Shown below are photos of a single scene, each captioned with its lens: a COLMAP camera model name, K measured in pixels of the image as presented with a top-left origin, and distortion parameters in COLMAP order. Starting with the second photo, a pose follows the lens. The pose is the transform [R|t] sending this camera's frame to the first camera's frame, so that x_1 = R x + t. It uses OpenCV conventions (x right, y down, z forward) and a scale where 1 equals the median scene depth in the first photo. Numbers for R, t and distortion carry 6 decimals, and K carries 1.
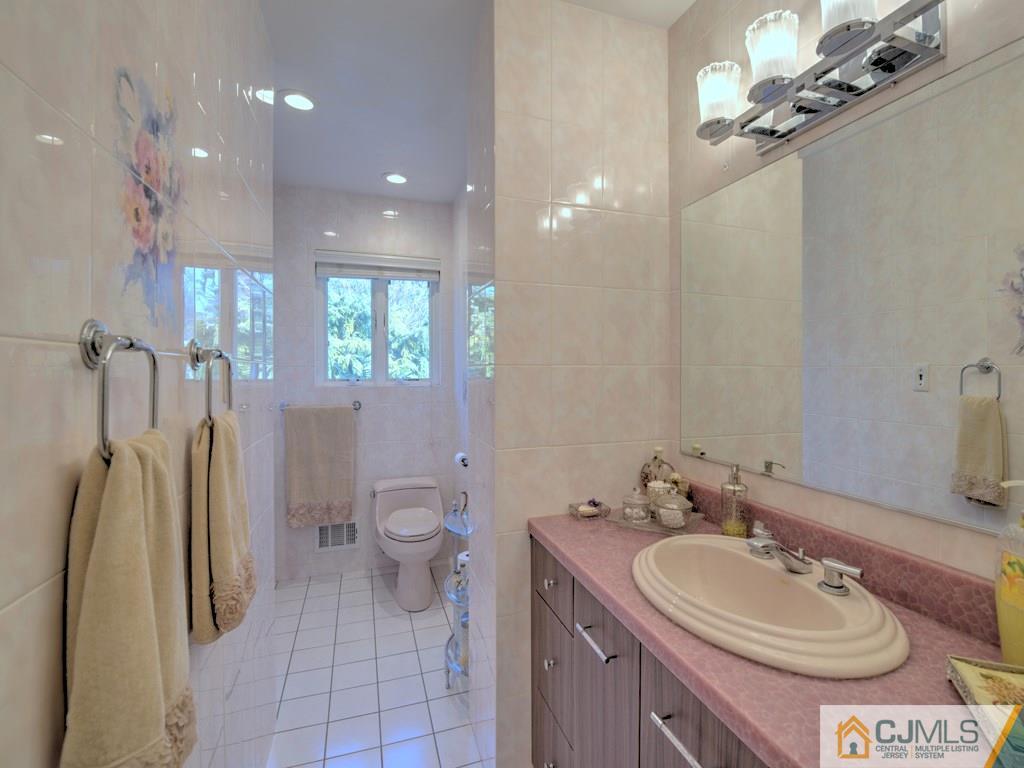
lens RADIAL K [[448.5, 0, 508.4], [0, 448.5, 383.3], [0, 0, 1]] dist [-0.006441, -0.004322]
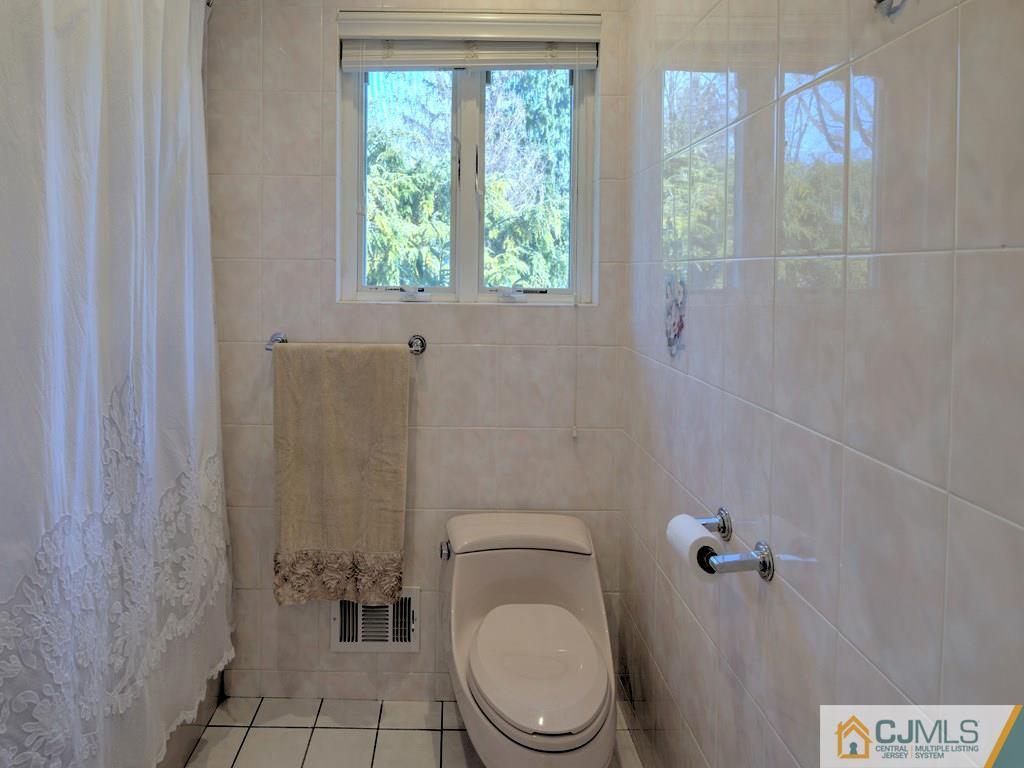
lens RADIAL K [[448.5, 0, 506.2], [0, 448.5, 376.3], [0, 0, 1]] dist [-0.006441, -0.004322]
pose [[0.977386, 0.062871, -0.201900, -0.133259], [-0.023463, 0.981127, 0.191936, -0.009421], [0.210157, -0.182858, 0.960415, 0.498830]]
